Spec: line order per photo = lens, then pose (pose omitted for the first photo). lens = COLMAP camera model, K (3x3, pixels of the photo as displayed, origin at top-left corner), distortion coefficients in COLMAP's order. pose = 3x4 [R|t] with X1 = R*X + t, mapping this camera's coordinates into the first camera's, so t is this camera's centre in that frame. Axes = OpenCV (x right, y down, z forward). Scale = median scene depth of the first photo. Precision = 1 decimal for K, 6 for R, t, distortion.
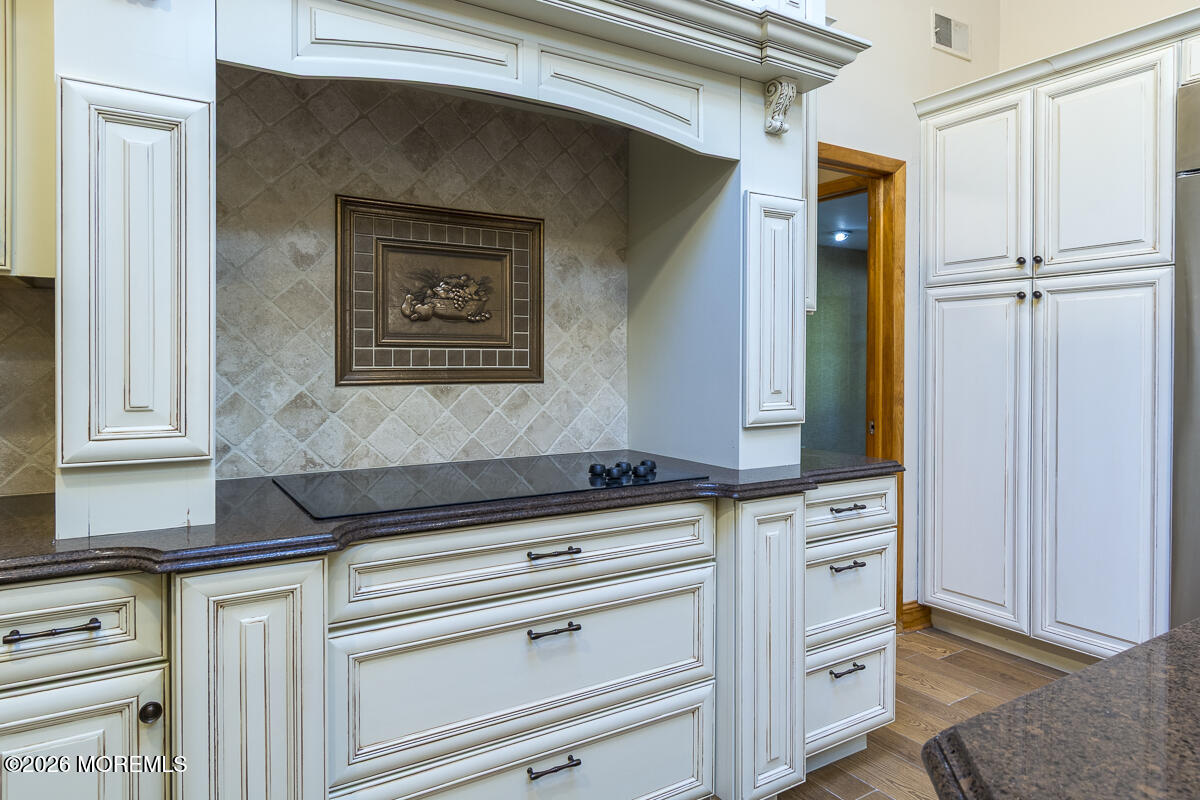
lens RADIAL K [[766.4, 0, 679.2], [0, 766.4, 369.5], [0, 0, 1]] dist [0.002239, -0.000597]
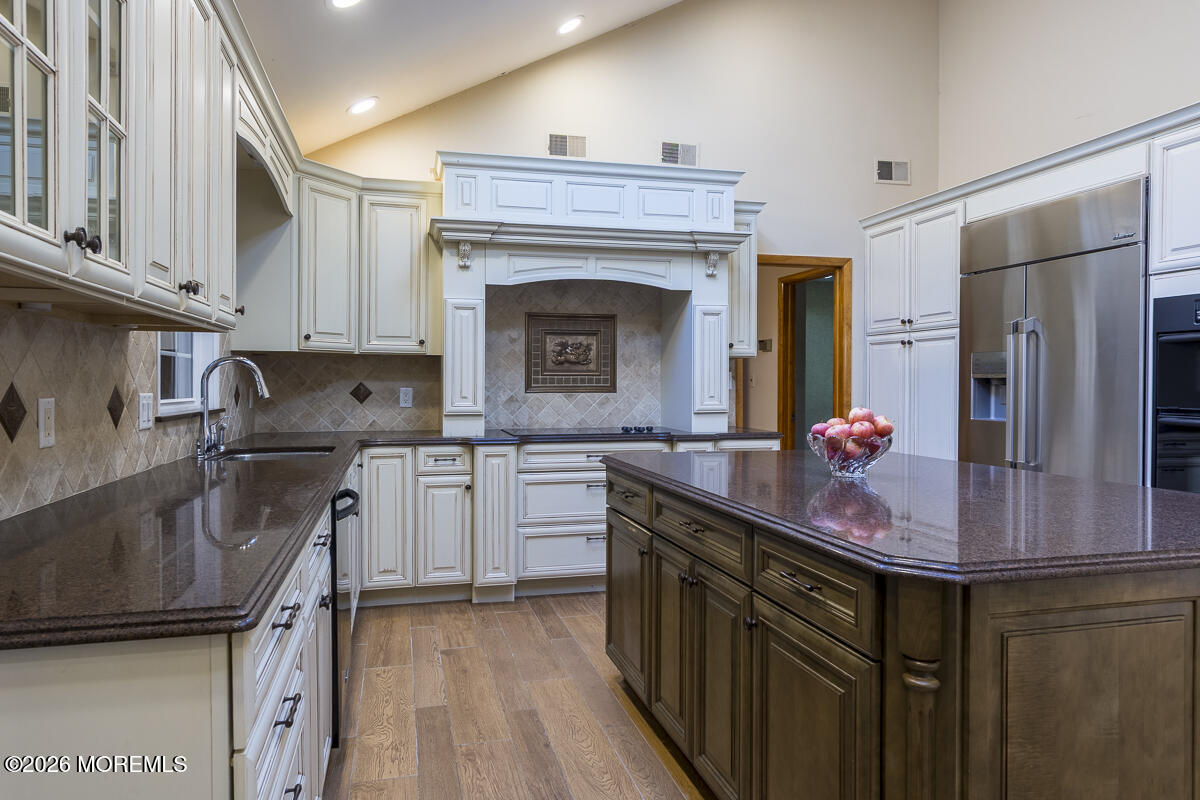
lens RADIAL K [[768.2, 0, 601.8], [0, 768.2, 376.4], [0, 0, 1]] dist [0.004314, 0.000105]
pose [[0.935467, -0.002908, -0.353402, 0.603842], [-0.002900, 0.999869, -0.015902, 0.007762], [0.353402, 0.015901, 0.935336, -1.122174]]
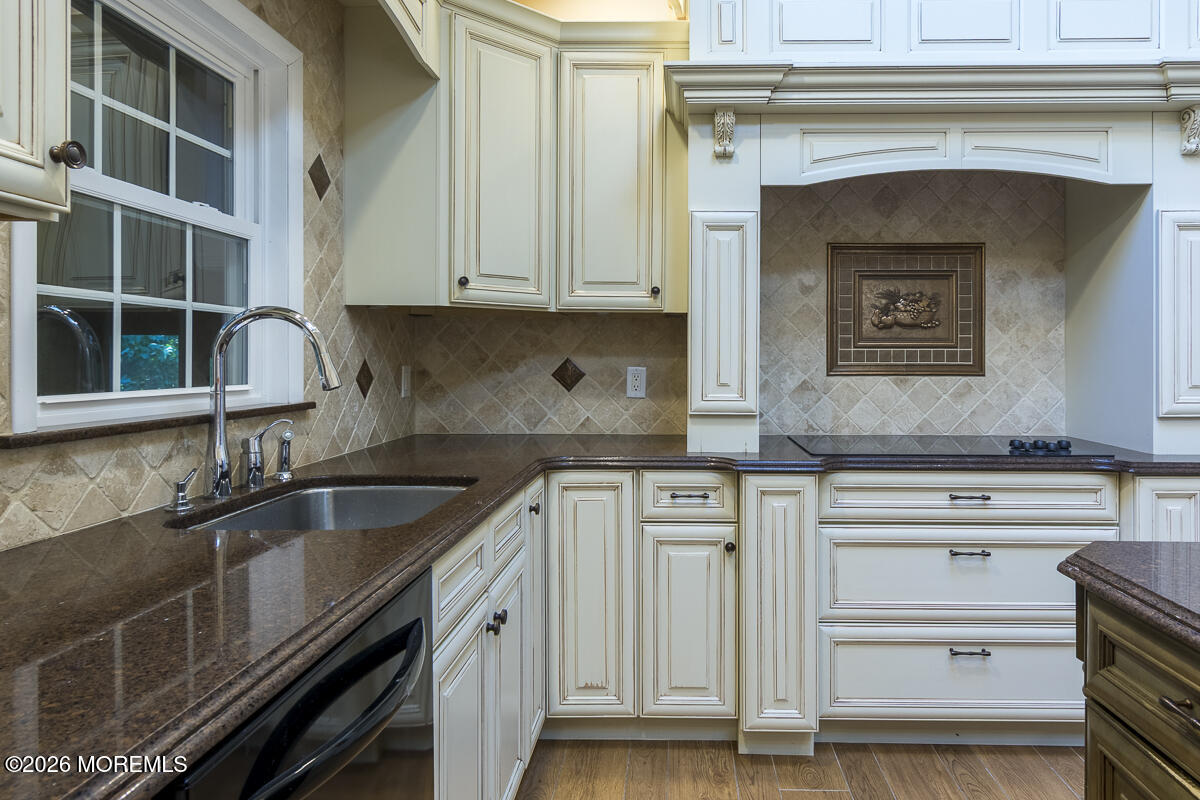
lens RADIAL K [[819.0, 0, 671.0], [0, 819.0, 348.3], [0, 0, 1]] dist [0.003888, -0.000452]
pose [[0.811511, -0.006151, -0.584305, 0.207107], [-0.006508, 0.999787, -0.019564, 0.002186], [0.584301, 0.019679, 0.811299, -0.407456]]
